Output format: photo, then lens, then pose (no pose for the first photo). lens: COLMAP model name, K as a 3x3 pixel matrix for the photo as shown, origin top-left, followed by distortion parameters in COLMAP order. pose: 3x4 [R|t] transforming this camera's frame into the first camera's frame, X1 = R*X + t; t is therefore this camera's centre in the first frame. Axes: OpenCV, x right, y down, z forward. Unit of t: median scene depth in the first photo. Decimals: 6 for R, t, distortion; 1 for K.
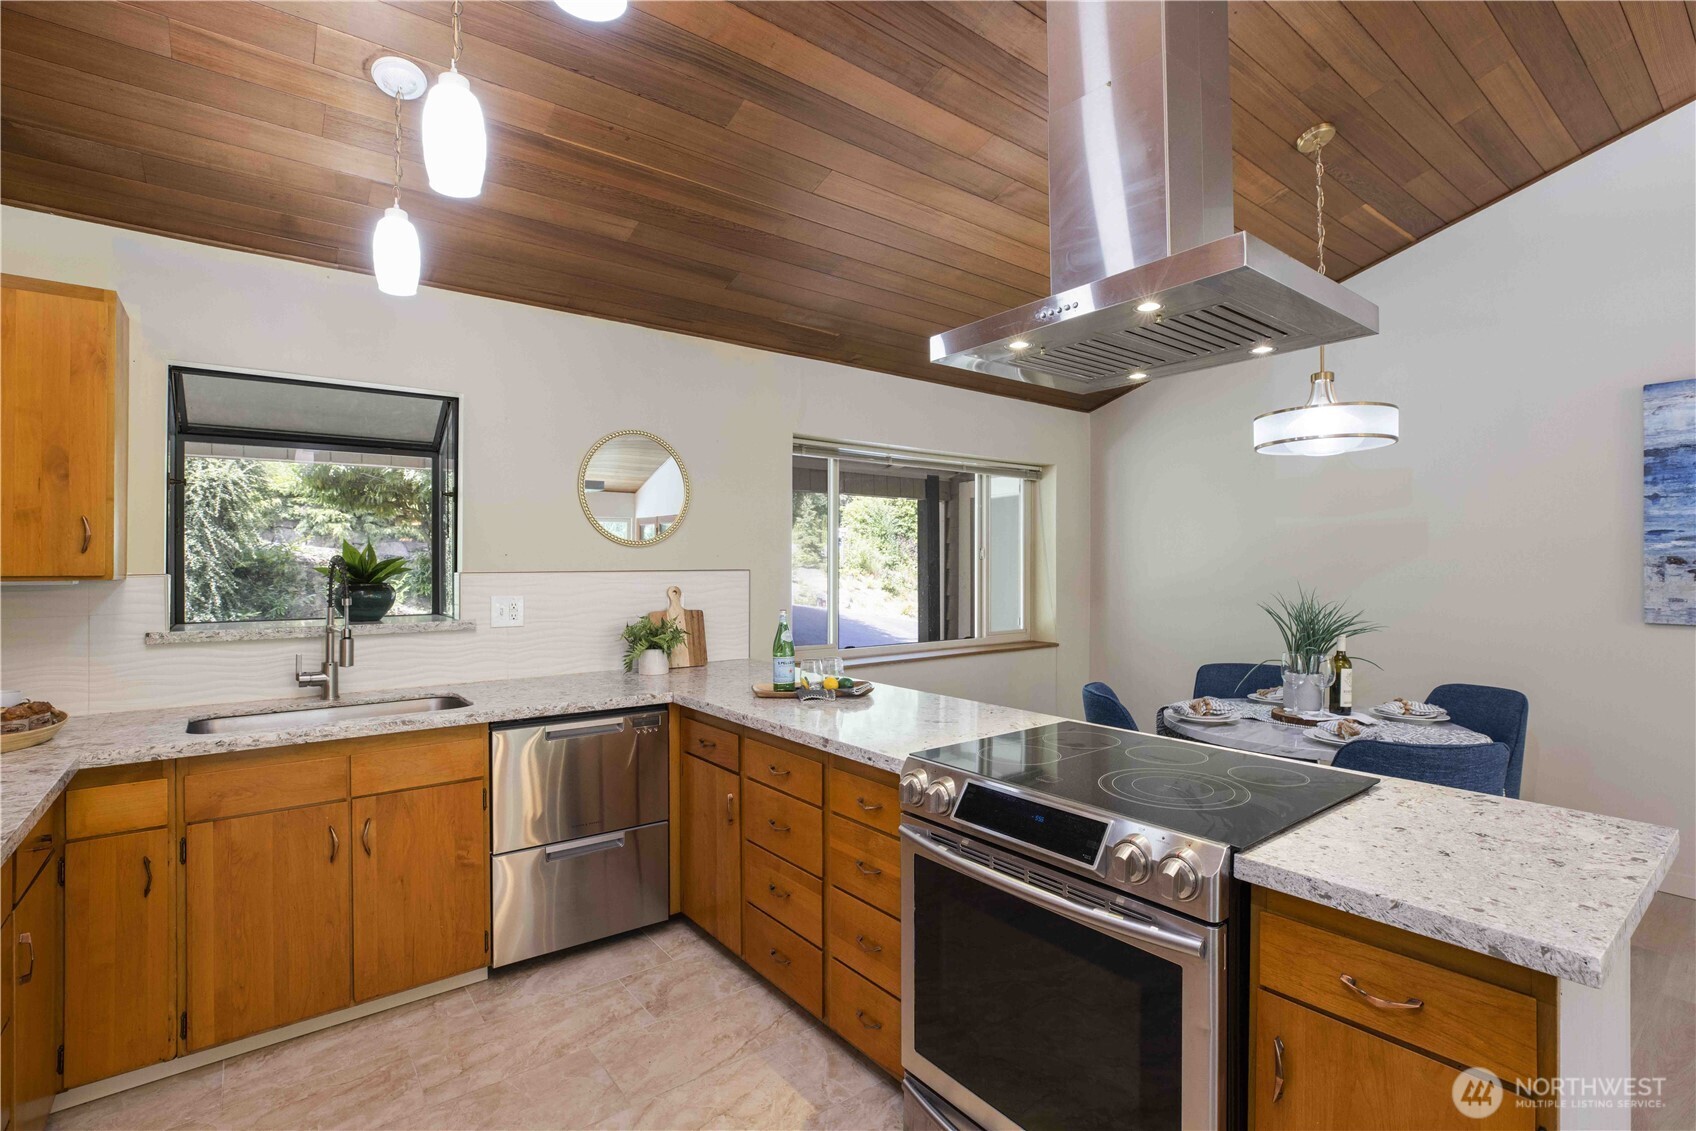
lens RADIAL K [[772.2, 0, 856.5], [0, 772.2, 553.1], [0, 0, 1]] dist [-0.048288, 0.014106]
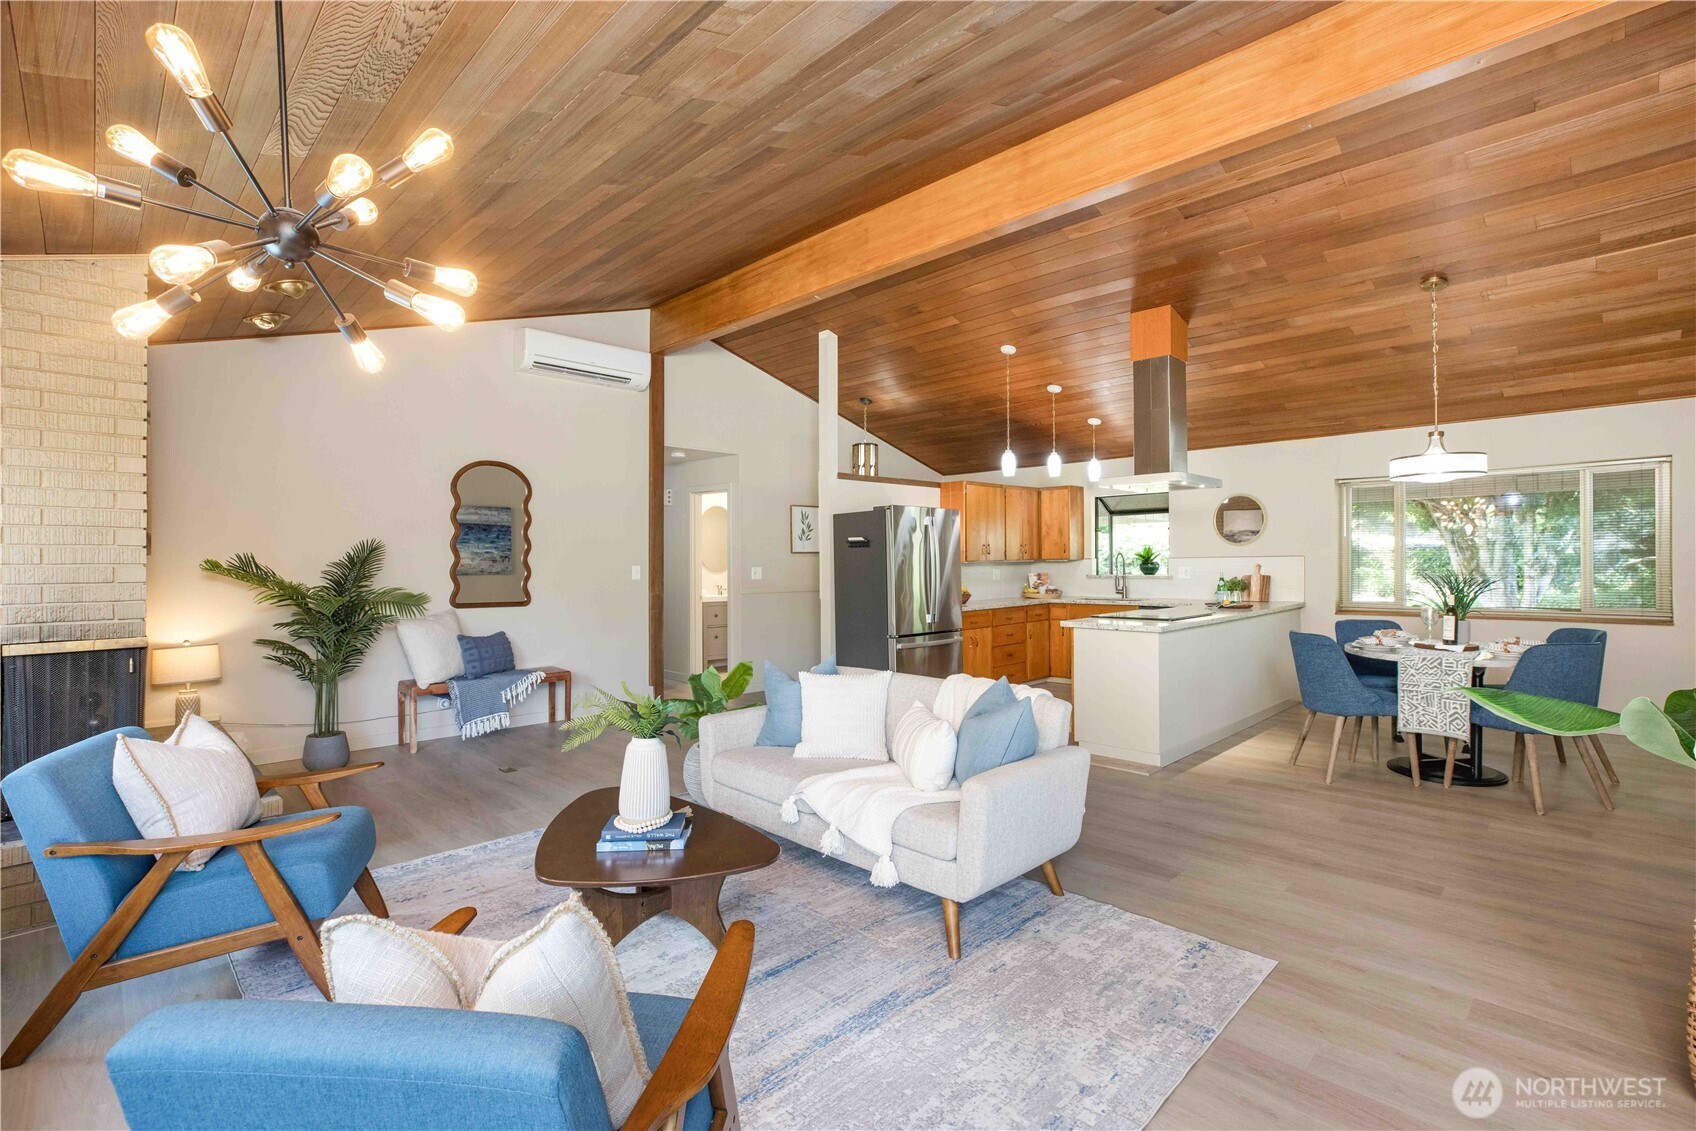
lens RADIAL K [[781.8, 0, 848.0], [0, 781.8, 565.5], [0, 0, 1]] dist [-0.003333, -0.000289]
pose [[0.110133, 0.002373, -0.993914, 2.844467], [0.023271, 0.999717, 0.004966, 0.017968], [0.993644, -0.023676, 0.110047, -0.580214]]
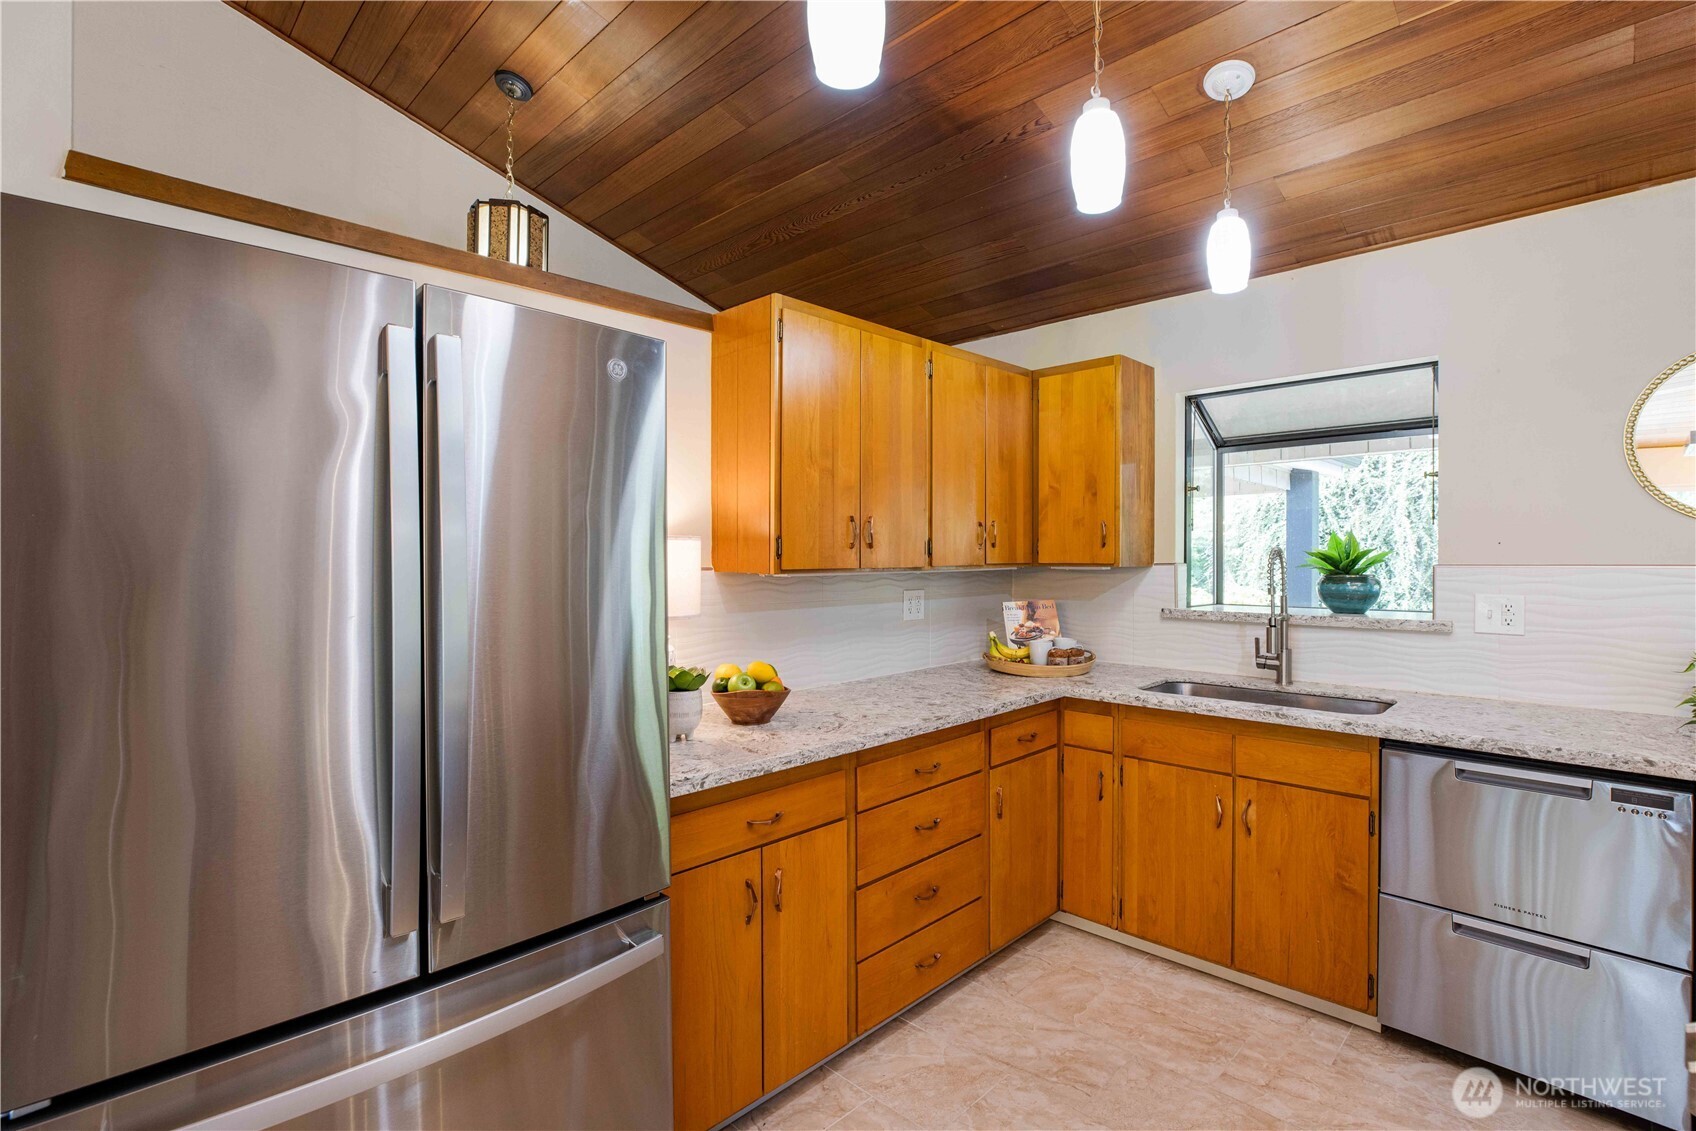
lens RADIAL K [[772.2, 0, 856.5], [0, 772.2, 553.1], [0, 0, 1]] dist [-0.048288, 0.014106]
pose [[0.124577, -0.004672, -0.992199, 0.327629], [0.012757, 0.999914, -0.003106, 0.009024], [0.992128, -0.012270, 0.124626, 0.341665]]
